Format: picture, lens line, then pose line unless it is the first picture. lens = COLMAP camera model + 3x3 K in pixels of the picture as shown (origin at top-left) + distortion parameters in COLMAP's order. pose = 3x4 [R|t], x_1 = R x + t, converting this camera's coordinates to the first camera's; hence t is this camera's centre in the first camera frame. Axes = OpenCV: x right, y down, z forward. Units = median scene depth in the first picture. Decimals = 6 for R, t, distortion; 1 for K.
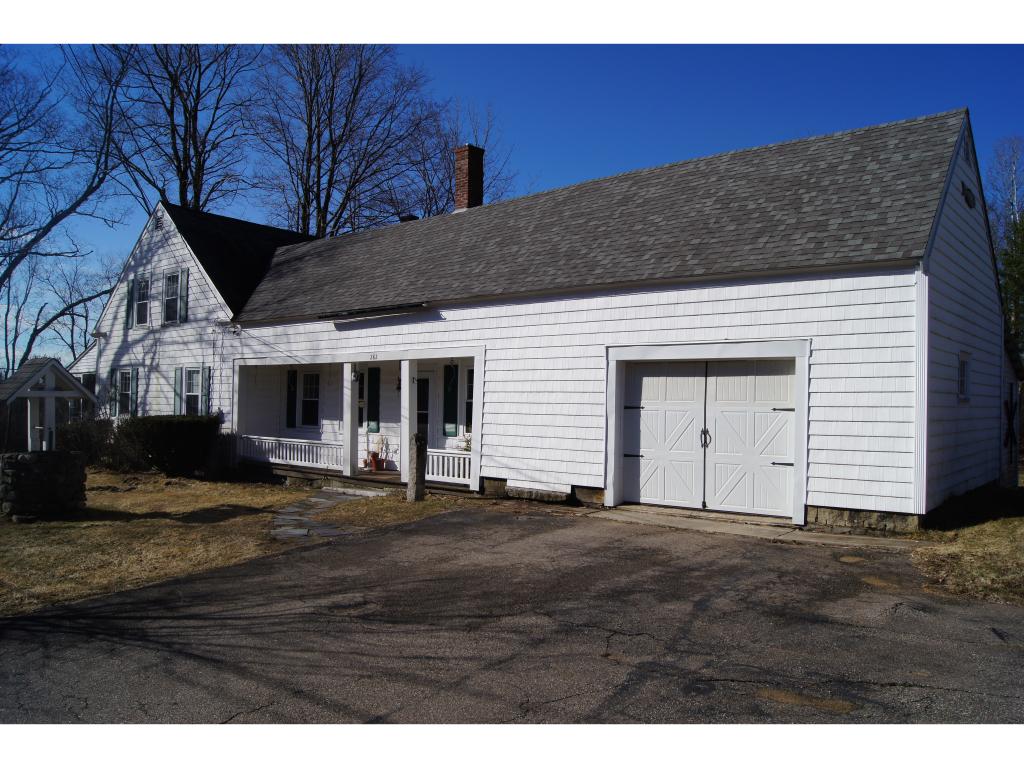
lens RADIAL K [[799.5, 0, 512.0], [0, 799.5, 384.0], [0, 0, 1]] dist [-0.070600, 0.004589]
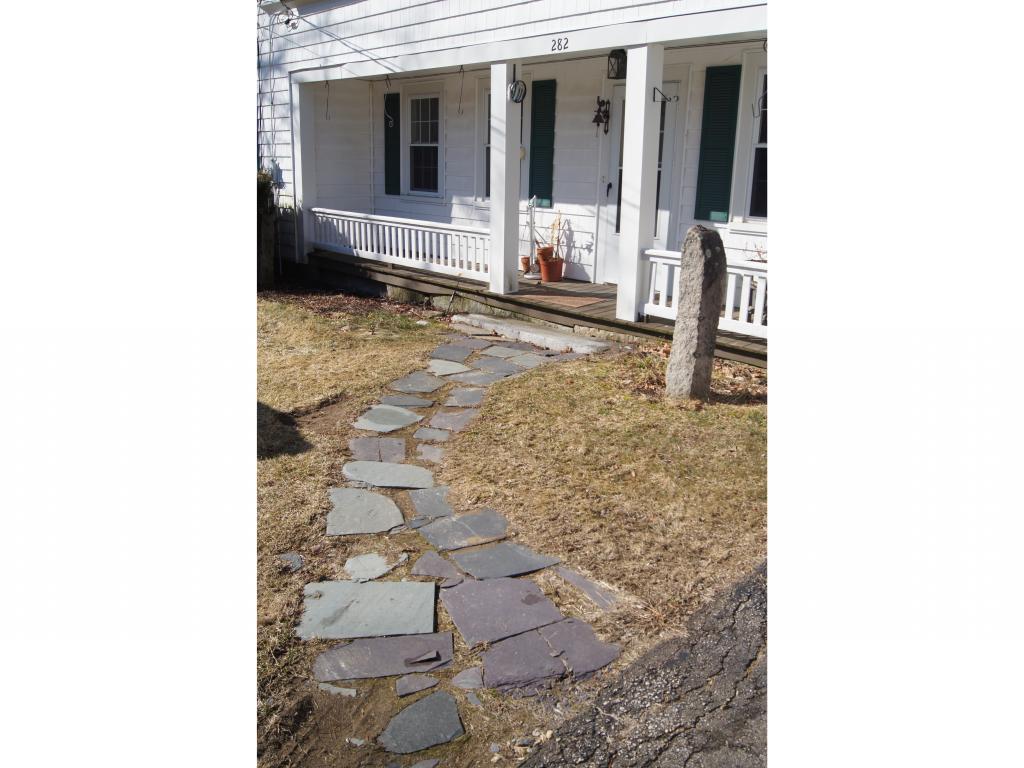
lens RADIAL K [[891.0, 0, 512.0], [0, 891.0, 384.0], [0, 0, 1]] dist [-0.009109, -0.002669]
pose [[0.988822, 0.041937, -0.143080, -0.111796], [-0.001993, 0.963262, 0.268557, 0.015754], [0.149086, -0.265270, 0.952578, 0.430798]]
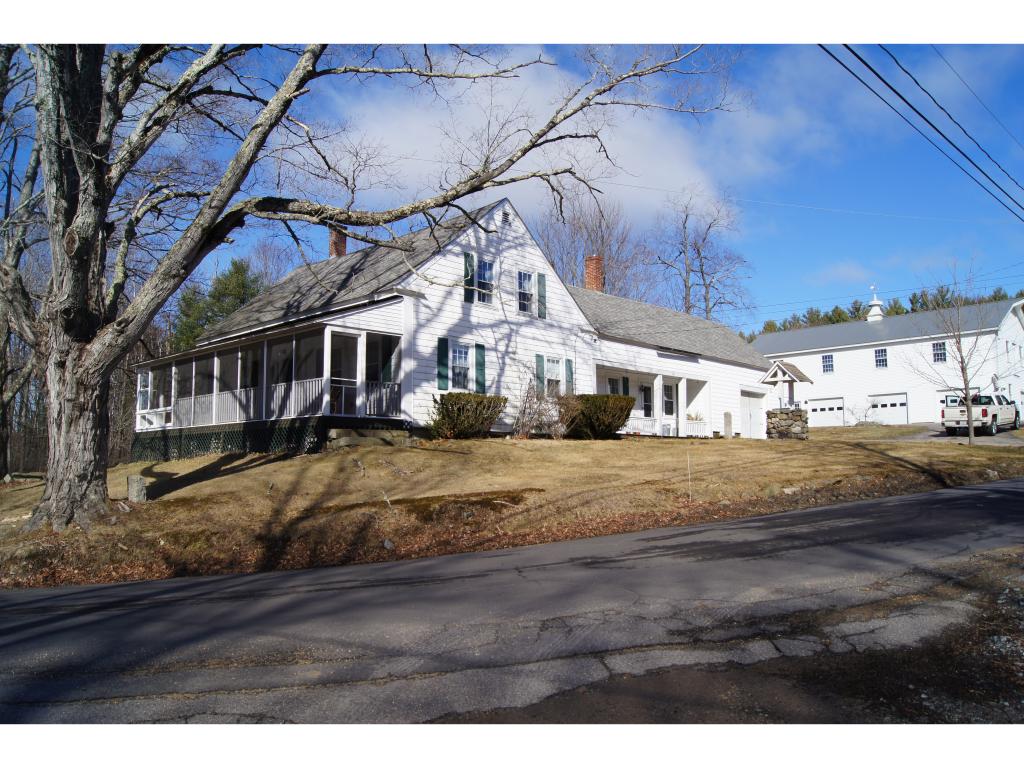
lens RADIAL K [[799.5, 0, 512.0], [0, 799.5, 384.0], [0, 0, 1]] dist [-0.070600, 0.004589]
pose [[0.032647, 0.088888, 0.995506, -2.078037], [-0.021757, 0.995865, -0.088207, 0.168131], [-0.999230, -0.018779, 0.034446, 1.280777]]
